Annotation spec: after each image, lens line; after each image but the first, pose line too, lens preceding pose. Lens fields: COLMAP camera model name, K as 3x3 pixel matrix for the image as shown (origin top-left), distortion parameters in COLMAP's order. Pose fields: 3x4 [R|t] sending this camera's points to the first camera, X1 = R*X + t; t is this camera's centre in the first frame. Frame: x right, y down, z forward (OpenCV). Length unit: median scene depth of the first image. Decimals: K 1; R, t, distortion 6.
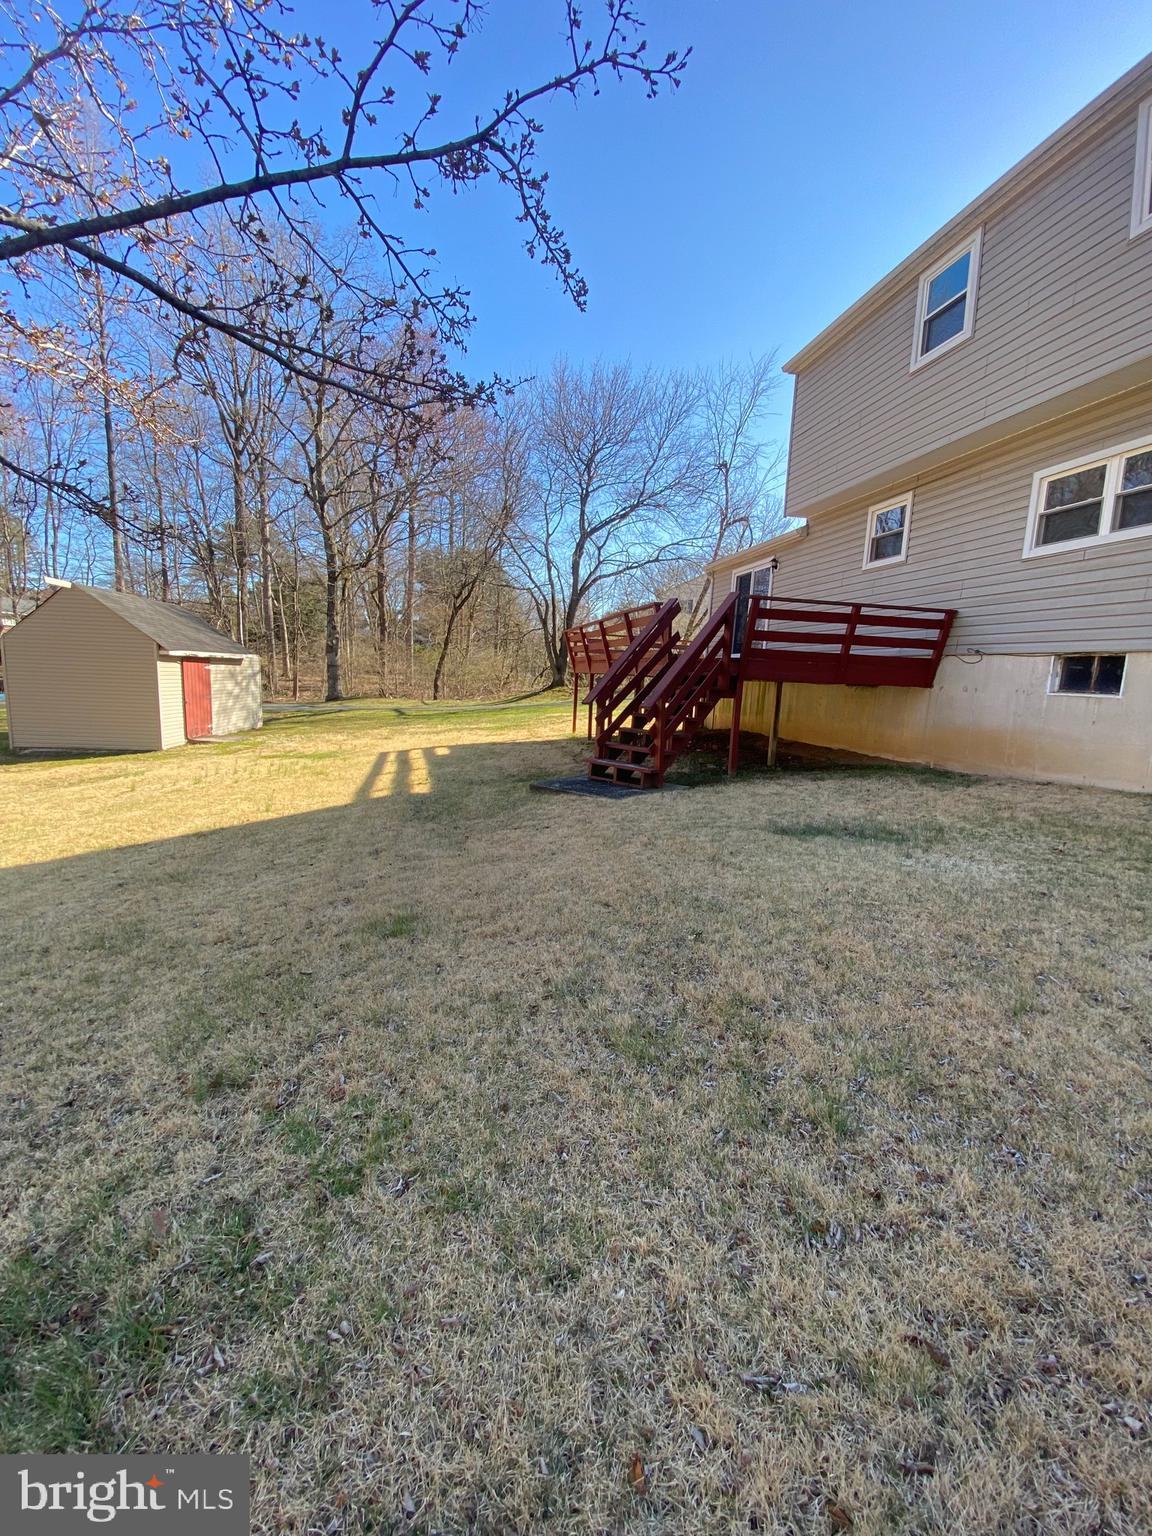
lens RADIAL K [[623.2, 0, 576.0], [0, 623.2, 768.0], [0, 0, 1]] dist [0.013292, -0.017280]
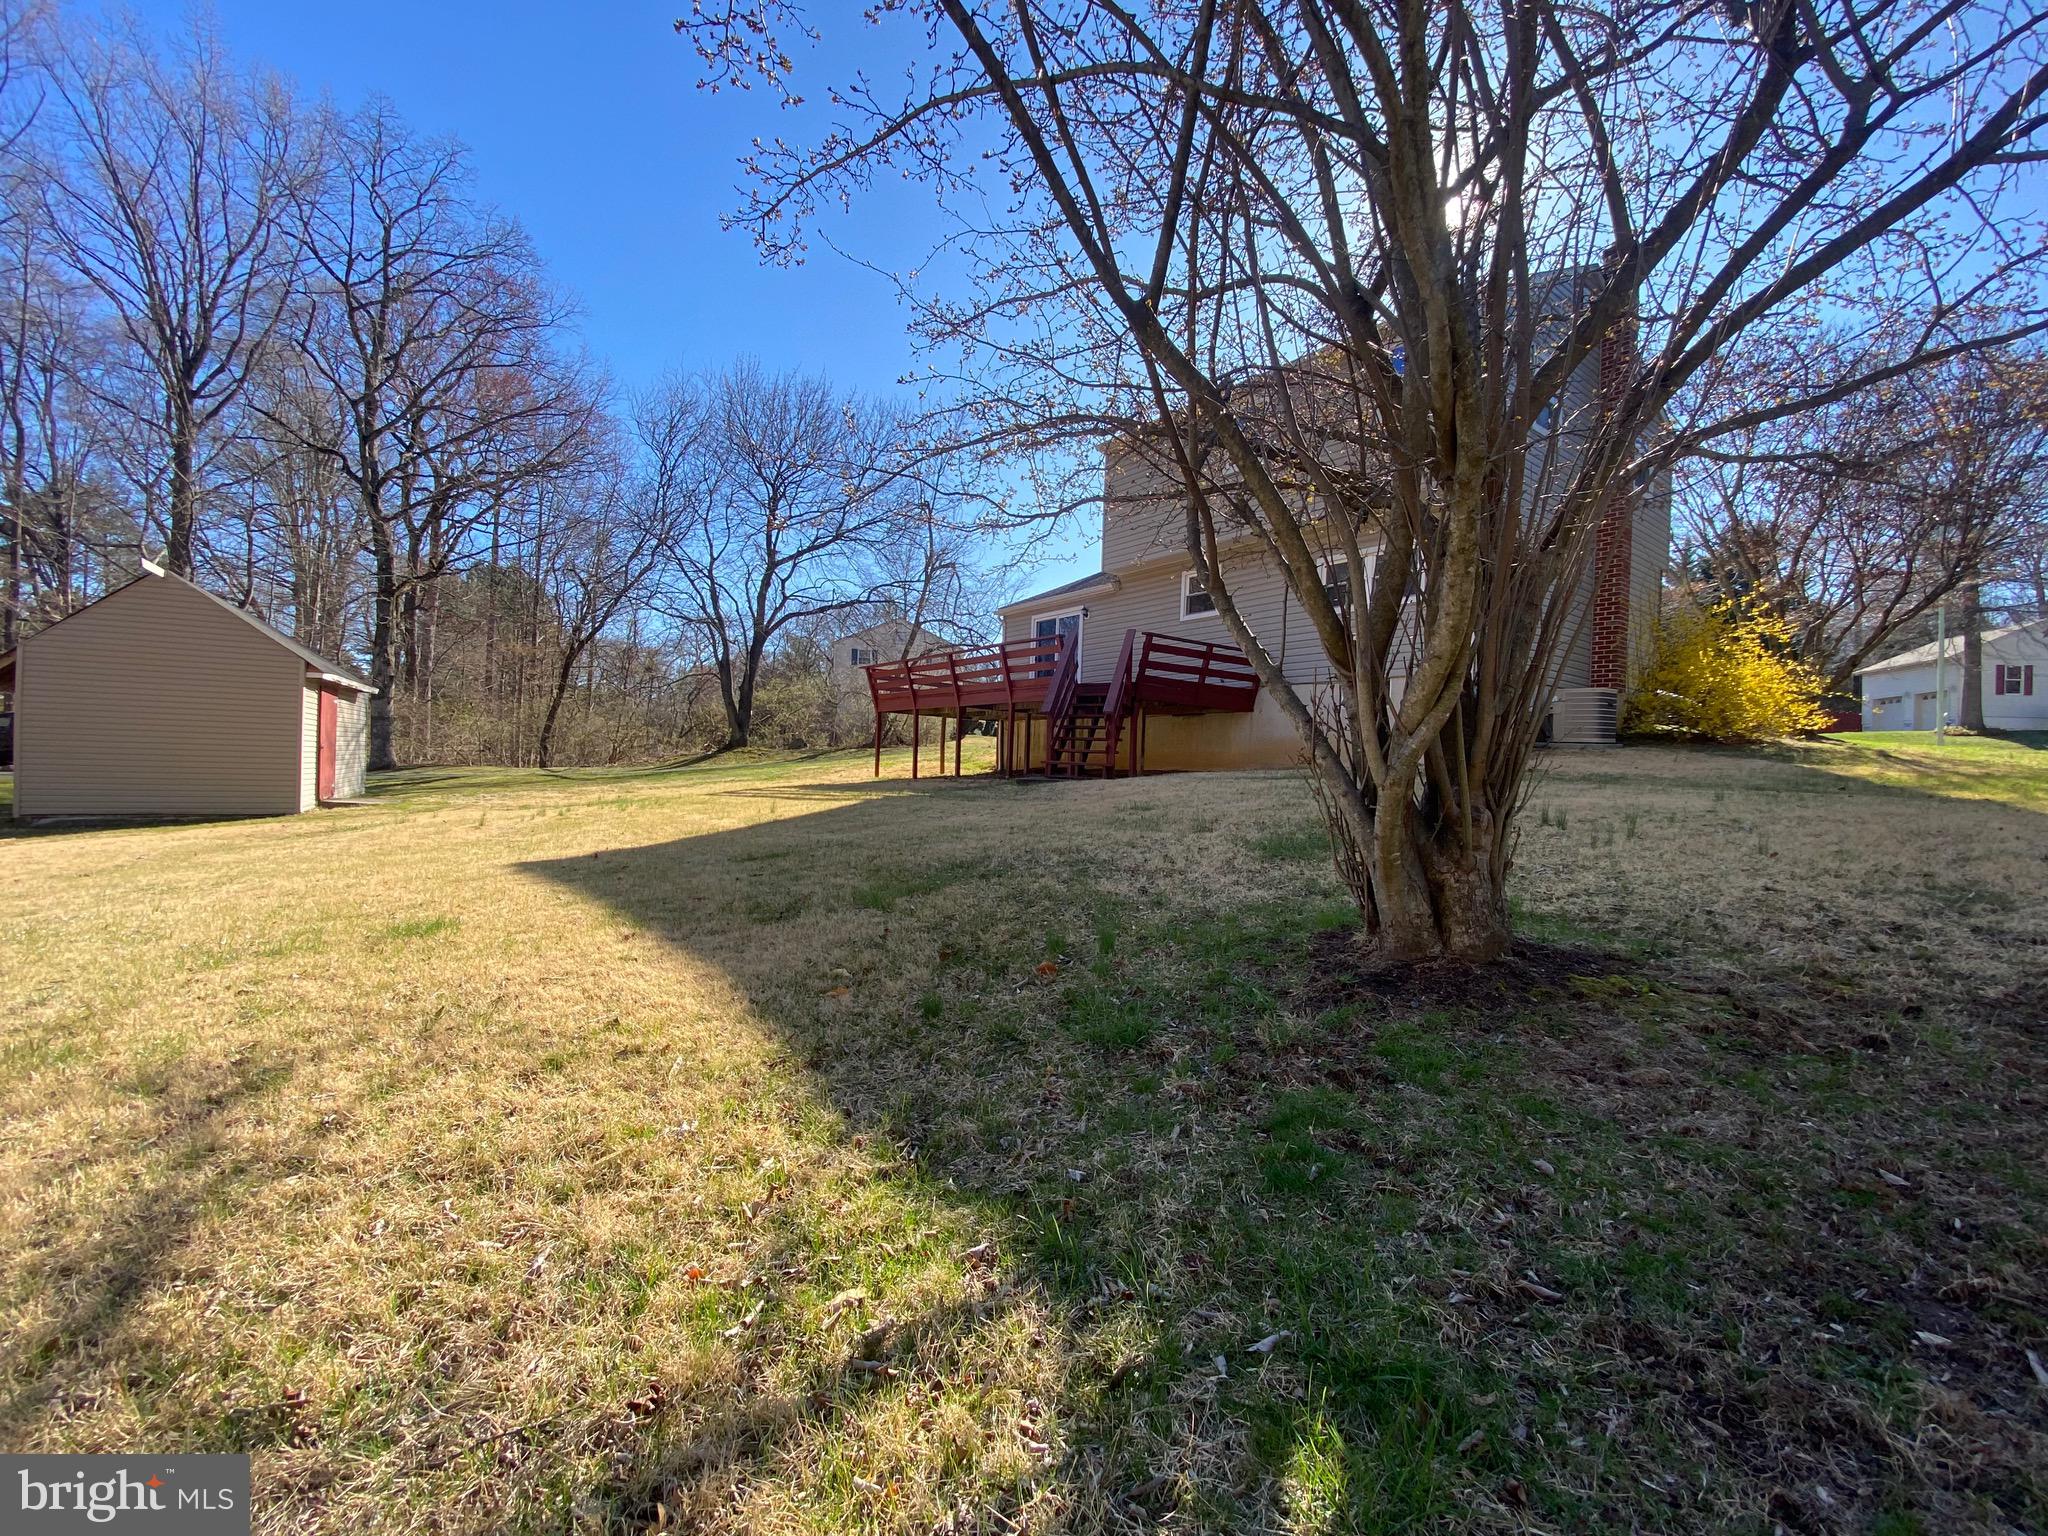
lens RADIAL K [[831.0, 0, 1024.0], [0, 831.0, 768.0], [0, 0, 1]] dist [0.013292, -0.017280]
pose [[0.895981, -0.014202, 0.443866, -0.356784], [0.072649, 0.990711, -0.114949, 0.087812], [-0.438110, 0.135239, 0.888690, -0.181478]]
